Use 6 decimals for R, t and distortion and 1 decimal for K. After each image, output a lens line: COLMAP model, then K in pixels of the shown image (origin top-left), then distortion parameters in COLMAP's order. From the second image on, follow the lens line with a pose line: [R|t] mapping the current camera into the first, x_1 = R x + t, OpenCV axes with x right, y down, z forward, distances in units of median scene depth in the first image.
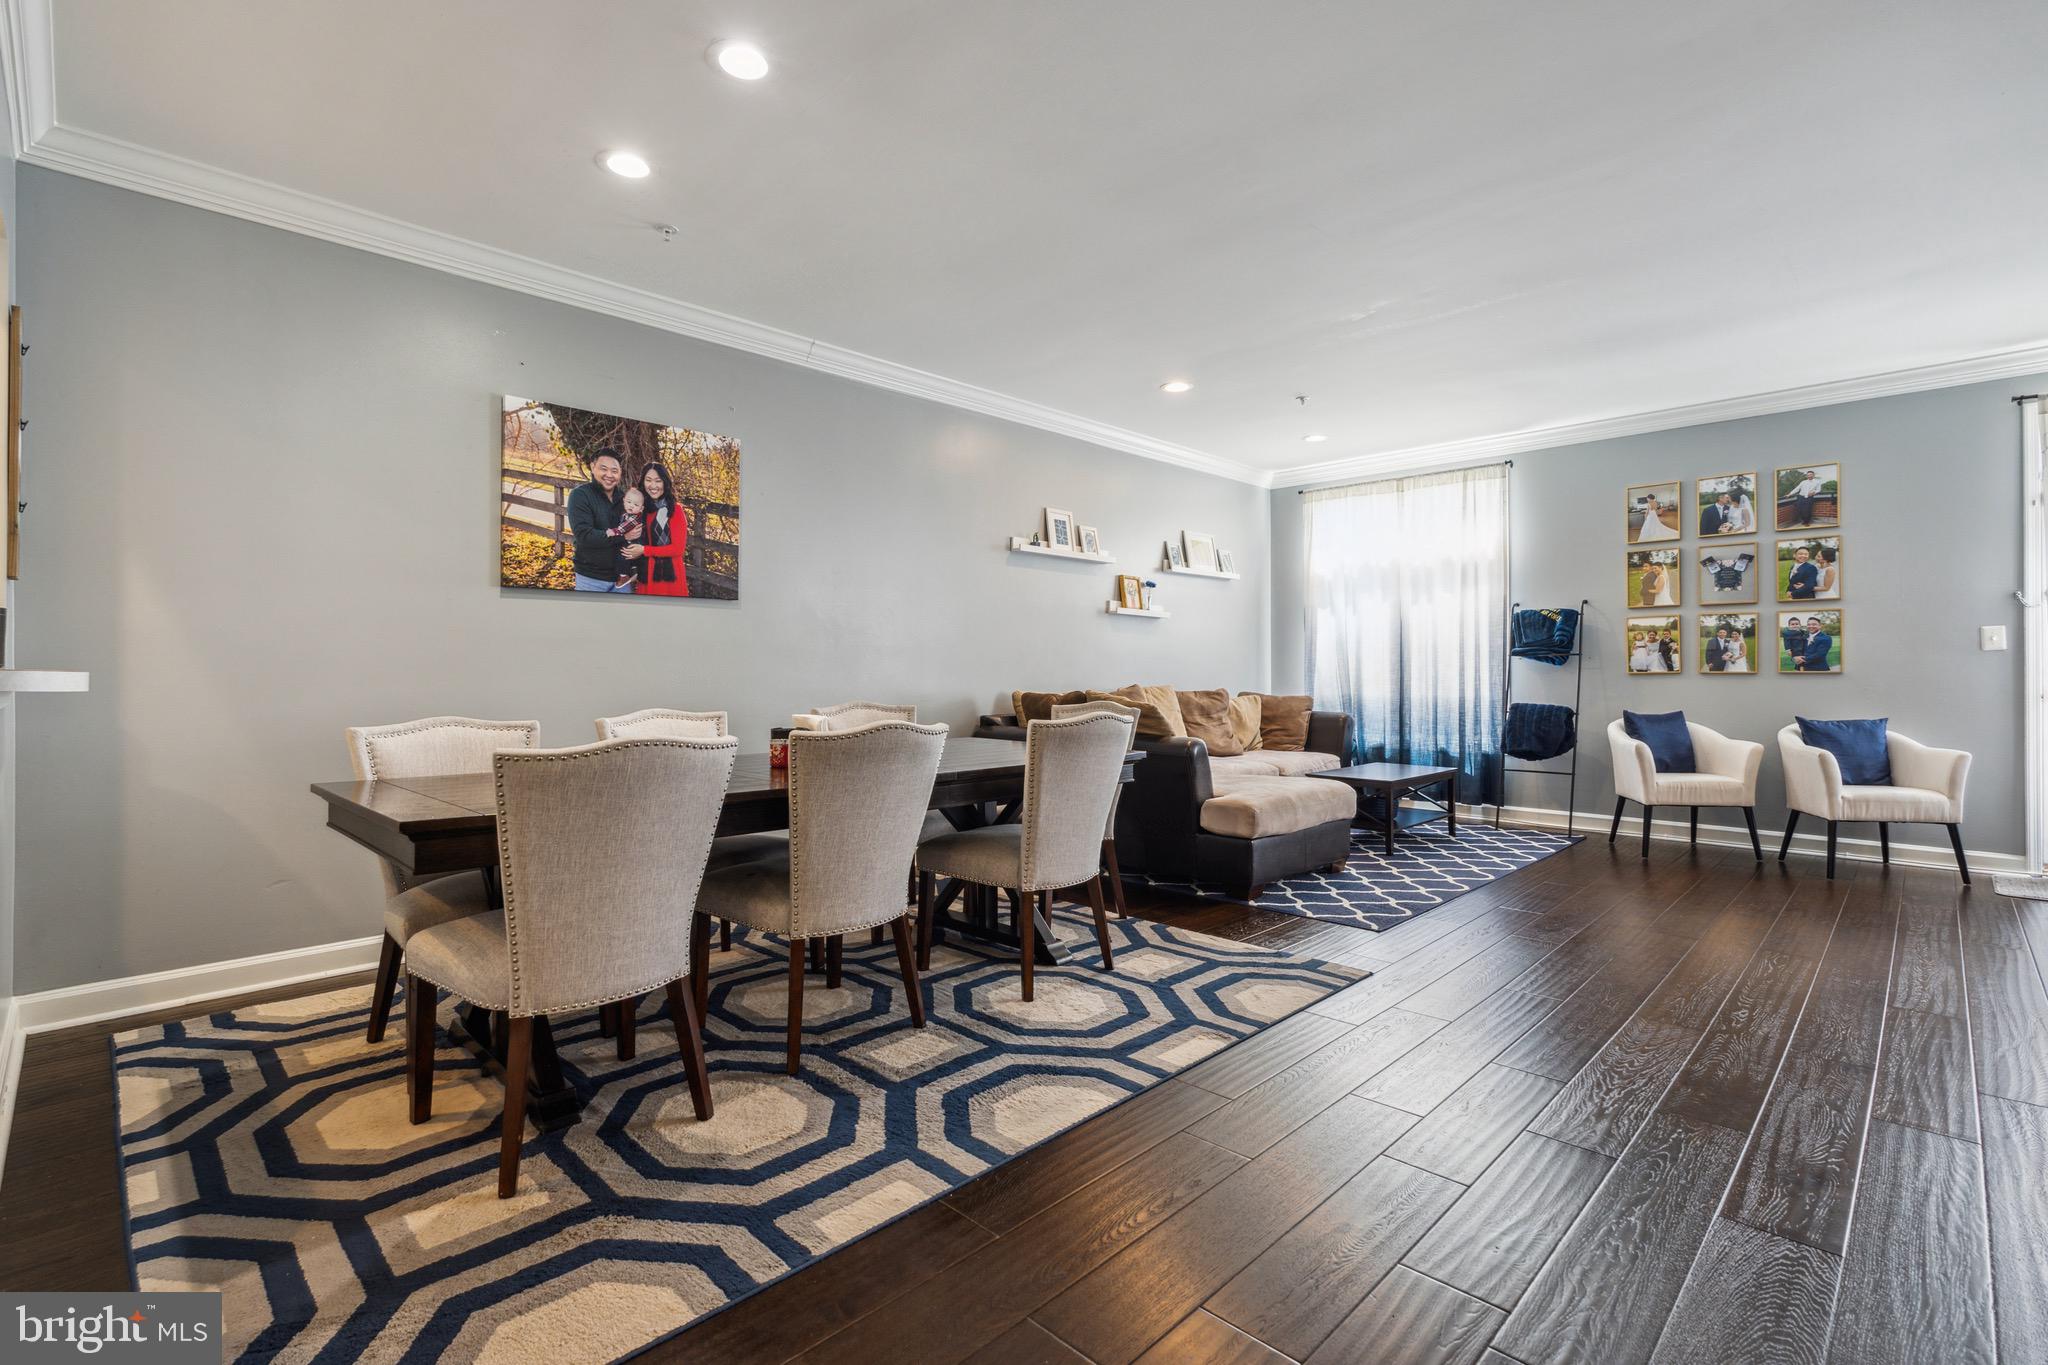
lens RADIAL K [[942.8, 0, 1015.4], [0, 942.8, 672.8], [0, 0, 1]] dist [-0.003502, -0.001221]
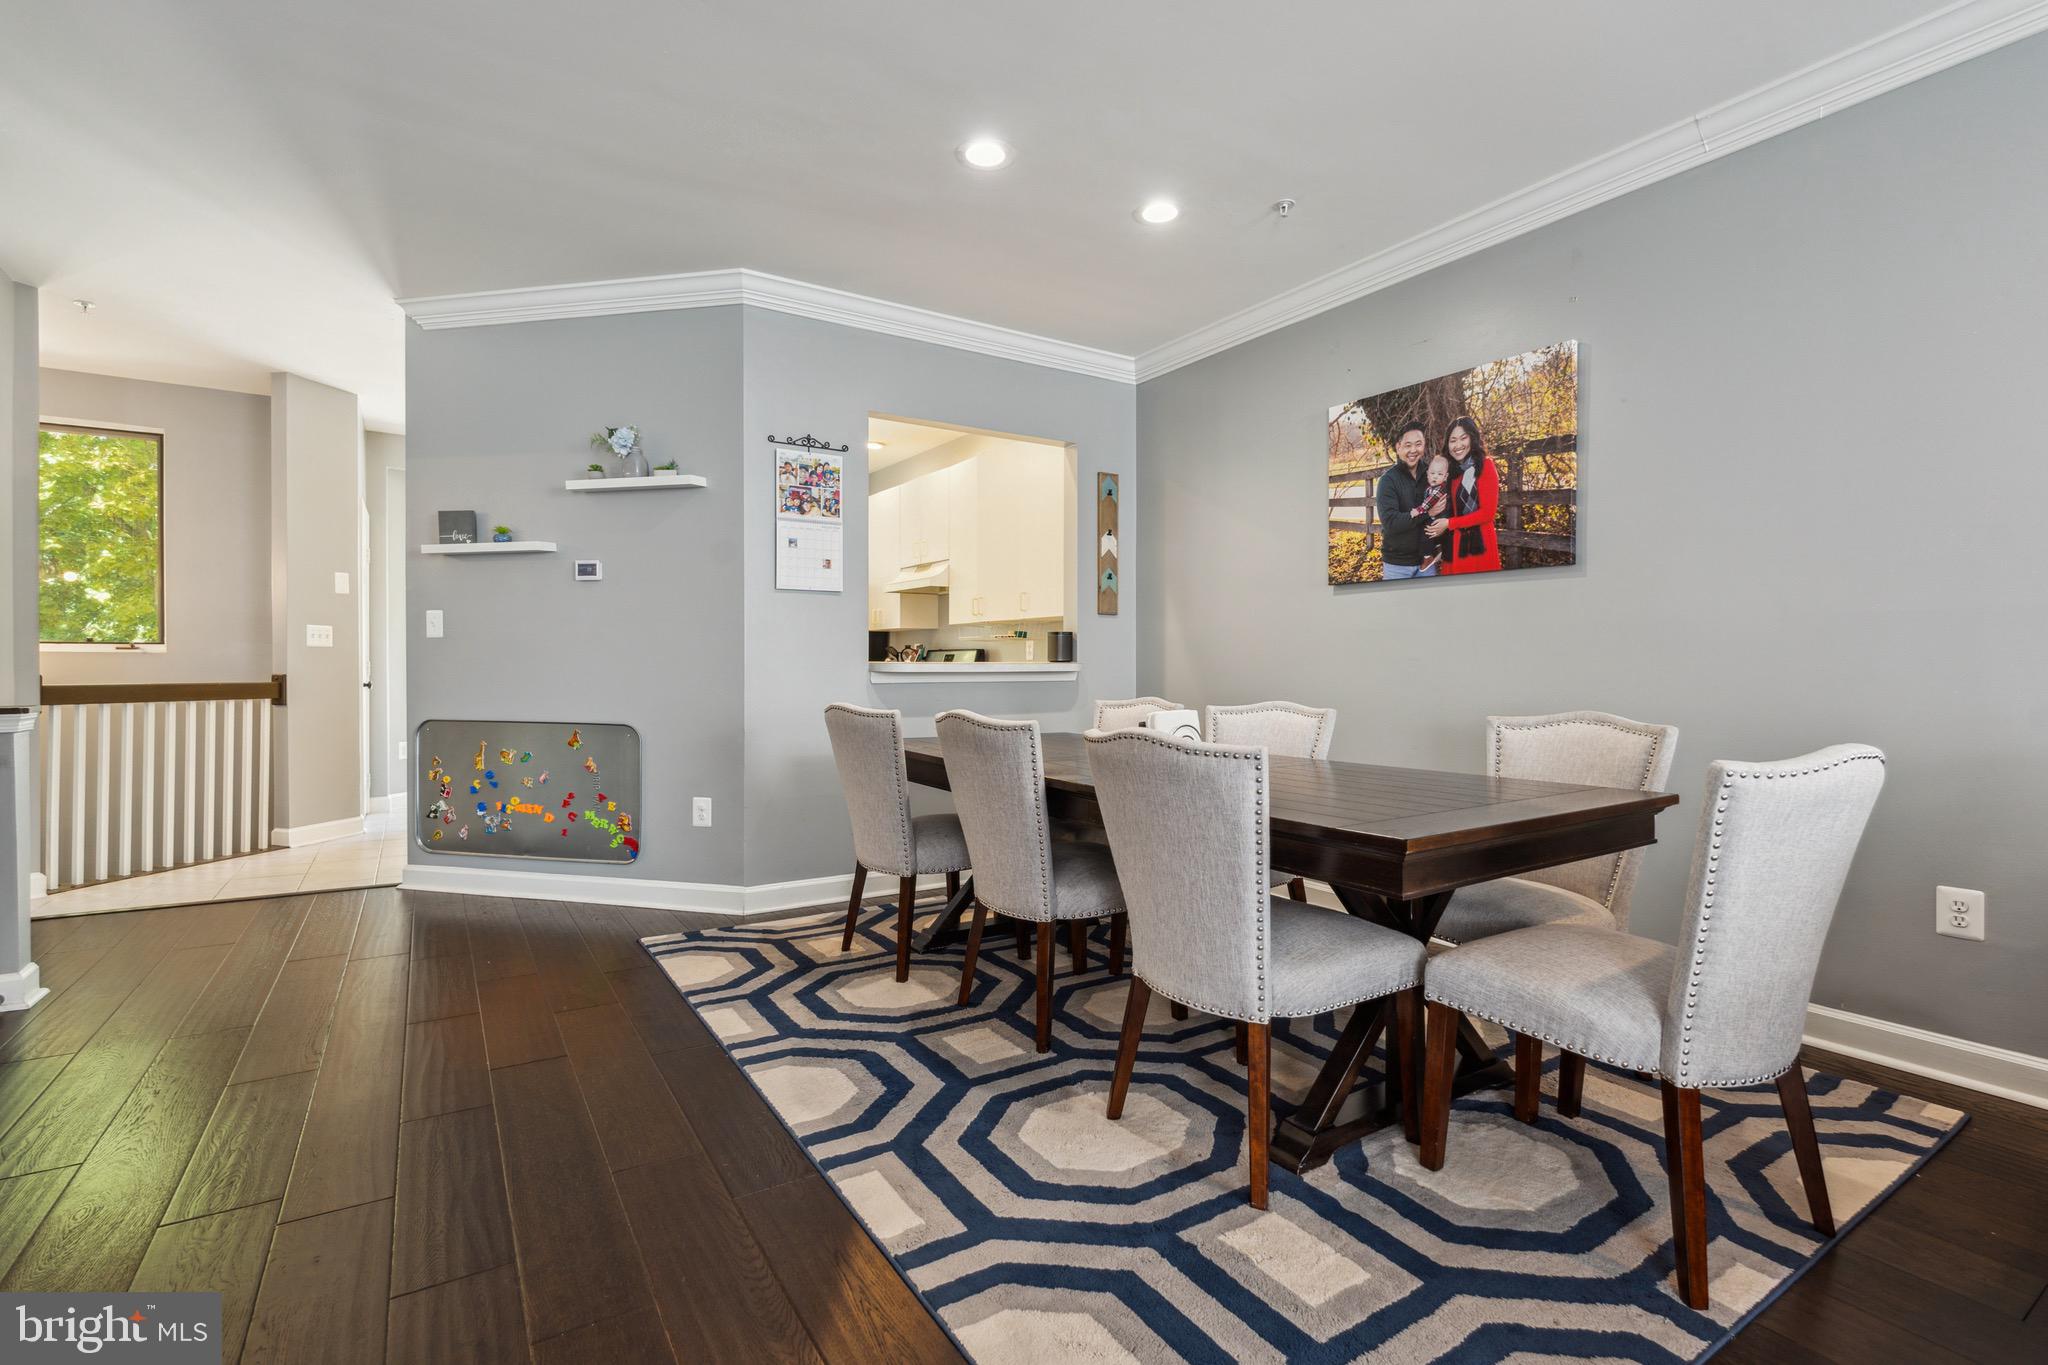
lens RADIAL K [[942.8, 0, 1013.0], [0, 942.8, 675.9], [0, 0, 1]] dist [-0.003502, -0.001221]
pose [[-0.226459, 0.009534, -0.973974, 0.546424], [-0.005388, 0.999925, 0.011040, 0.002371], [0.974006, 0.007748, -0.226391, 0.815595]]
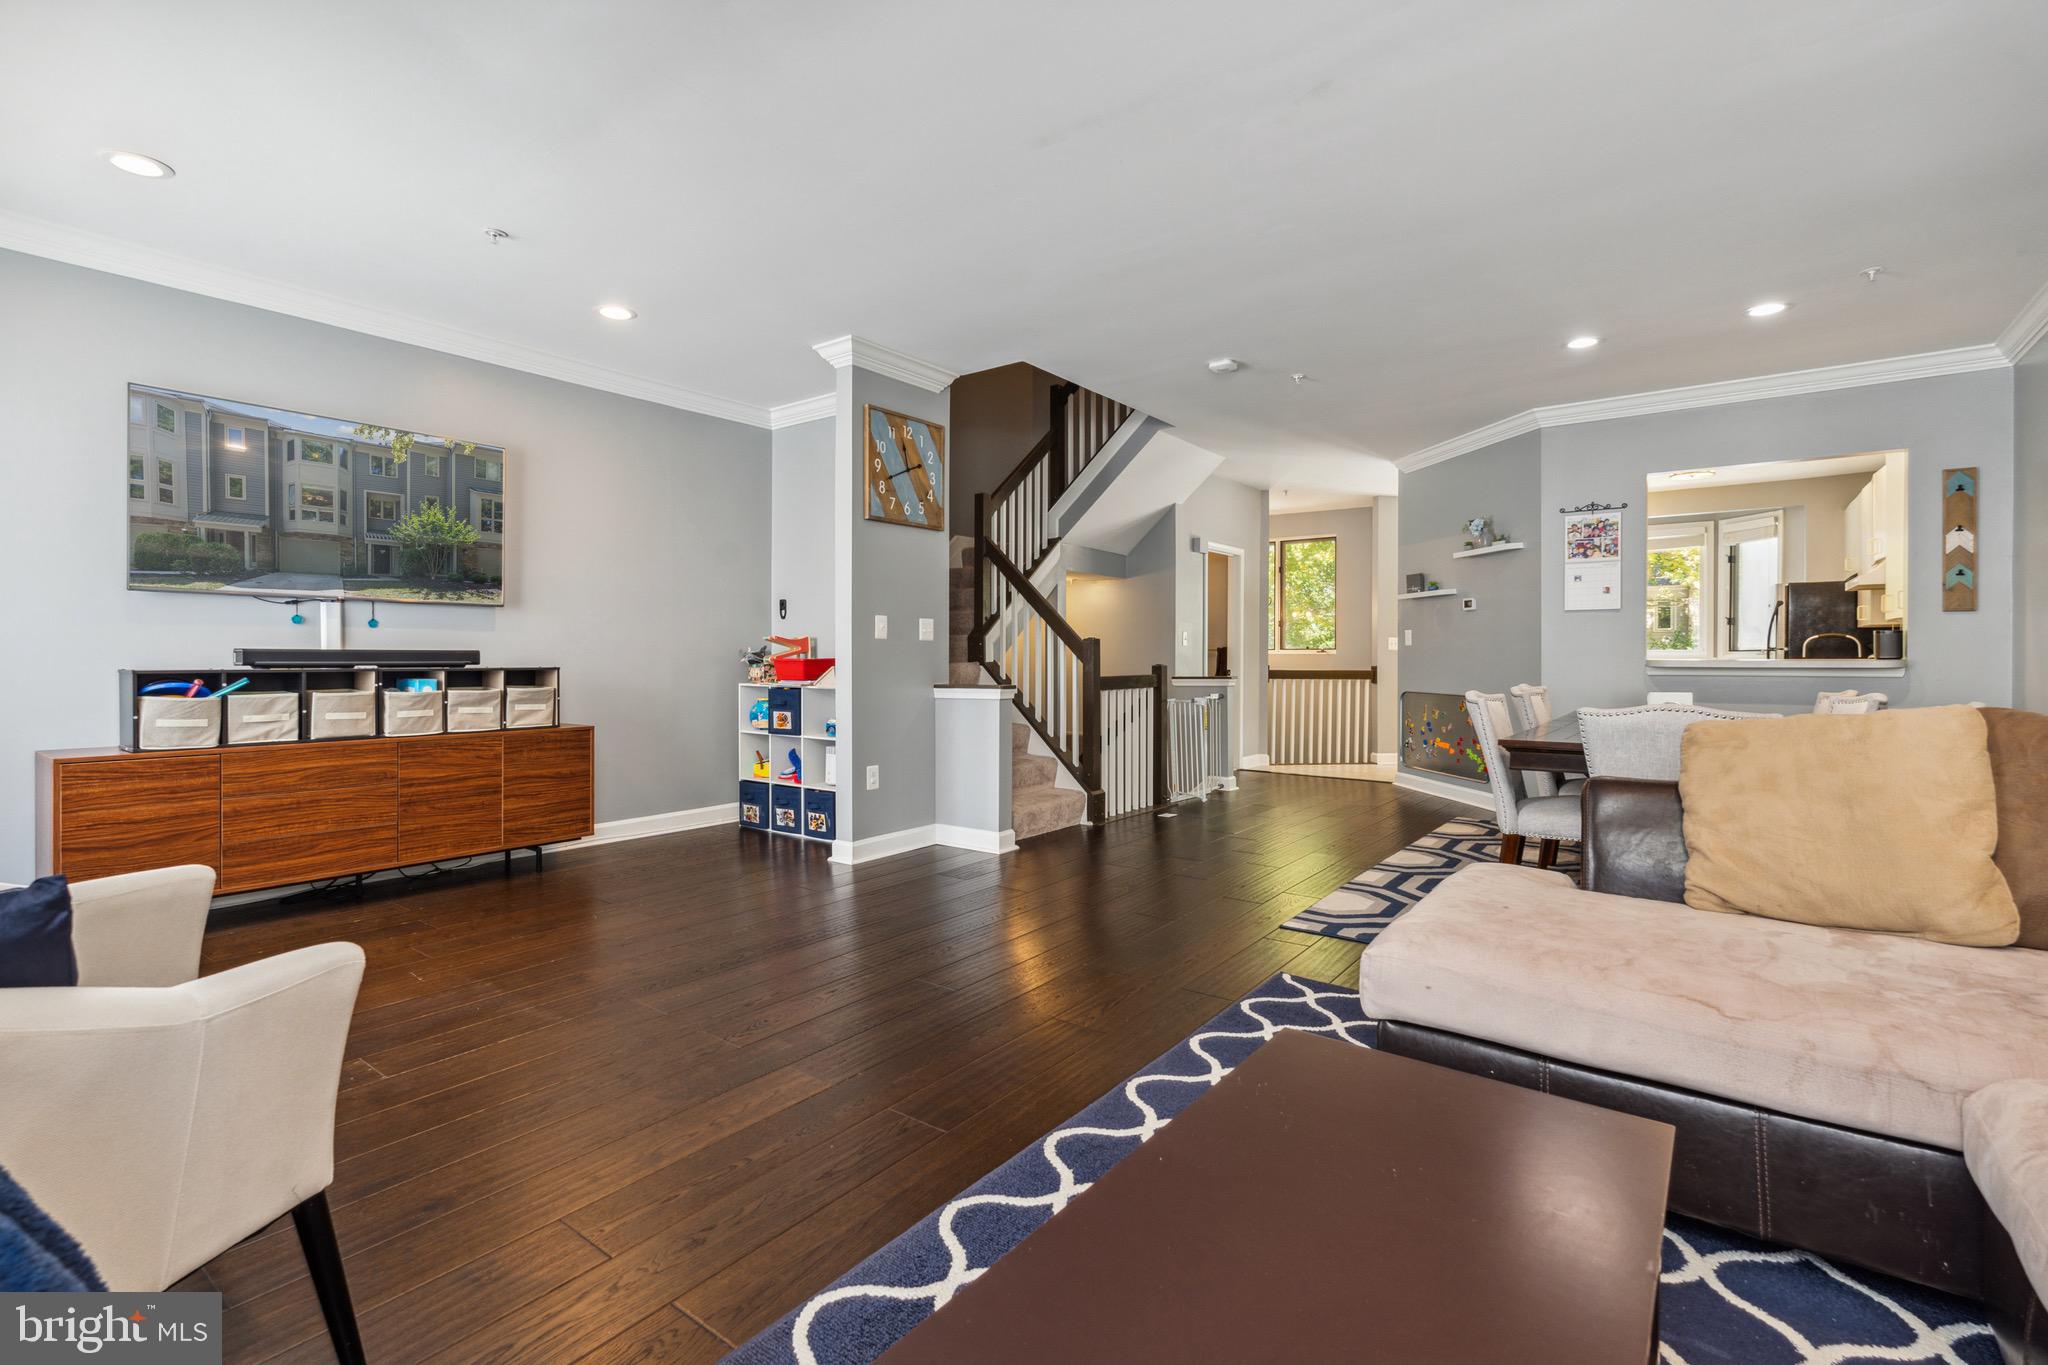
lens RADIAL K [[942.8, 0, 1029.4], [0, 942.8, 670.5], [0, 0, 1]] dist [-0.003502, -0.001221]
pose [[-0.989480, -0.001336, -0.144665, 0.628971], [-0.003713, 0.999862, 0.016163, -0.000928], [0.144624, 0.016530, -0.989349, 1.337028]]
